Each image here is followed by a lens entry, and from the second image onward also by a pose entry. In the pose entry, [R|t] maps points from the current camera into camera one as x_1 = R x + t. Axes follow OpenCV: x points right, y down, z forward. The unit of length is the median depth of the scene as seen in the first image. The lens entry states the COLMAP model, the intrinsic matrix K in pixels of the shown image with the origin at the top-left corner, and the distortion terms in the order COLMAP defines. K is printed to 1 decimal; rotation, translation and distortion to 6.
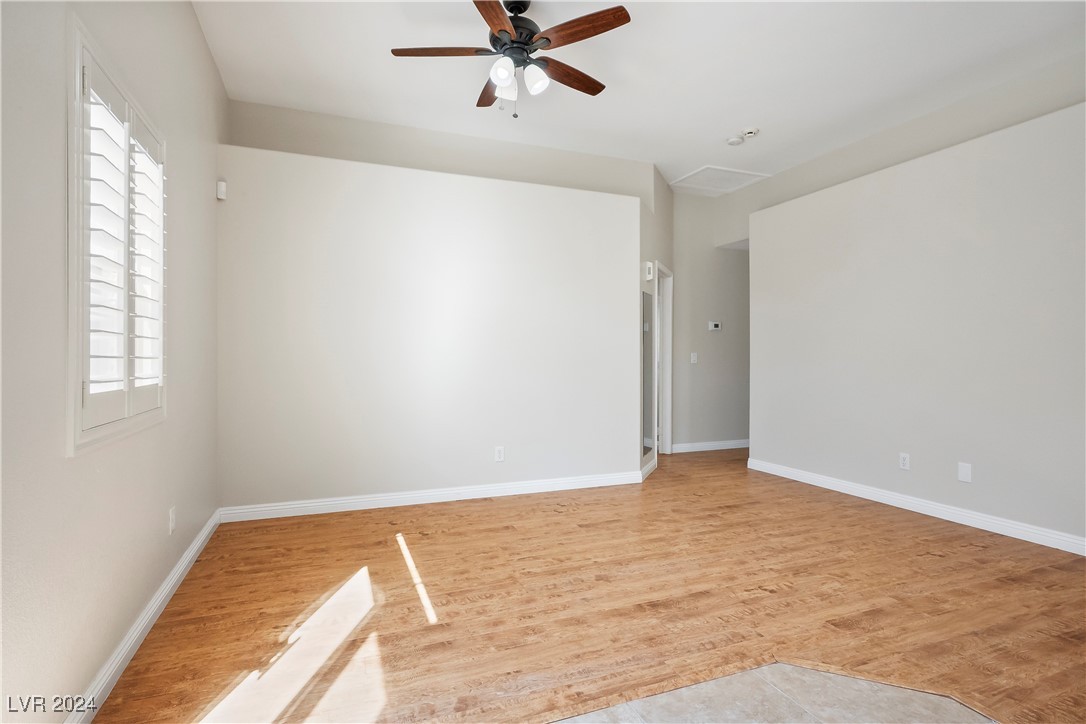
lens RADIAL K [[543.7, 0, 543.0], [0, 543.7, 359.3], [0, 0, 1]] dist [-0.006499, 0.002299]
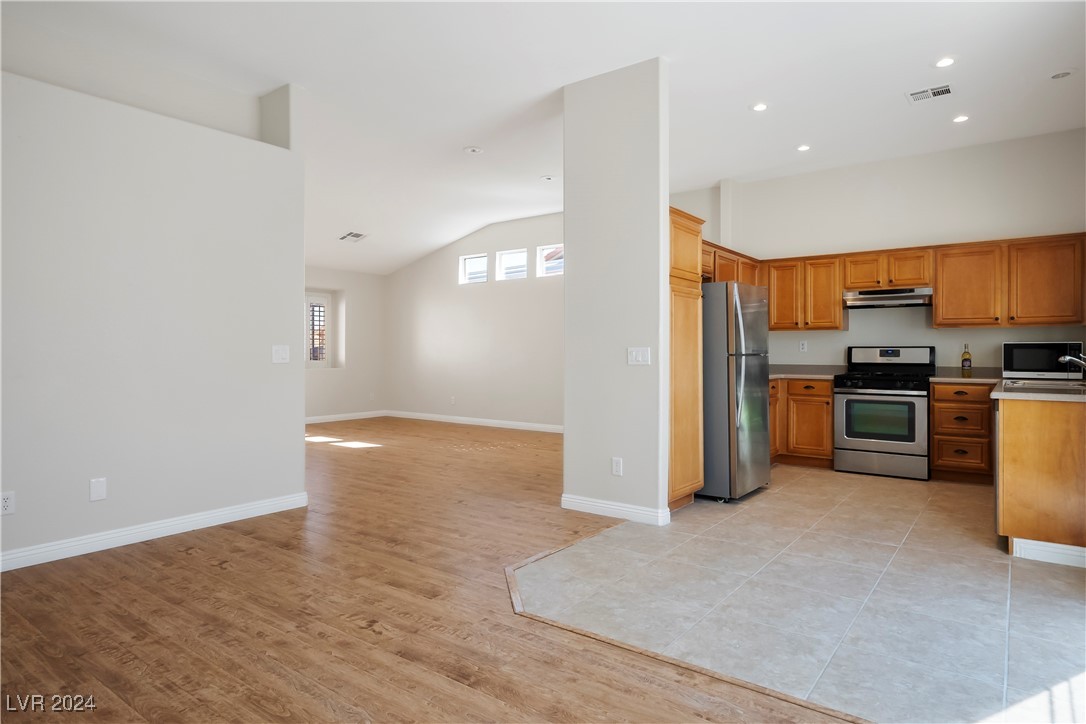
lens RADIAL K [[629.8, 0, 546.7], [0, 629.8, 351.3], [0, 0, 1]] dist [-0.003433, -0.000925]
pose [[-0.519620, -0.002442, 0.854394, -0.554293], [0.004837, 0.999971, 0.005800, -0.007168], [-0.854384, 0.007147, -0.519593, 1.231512]]
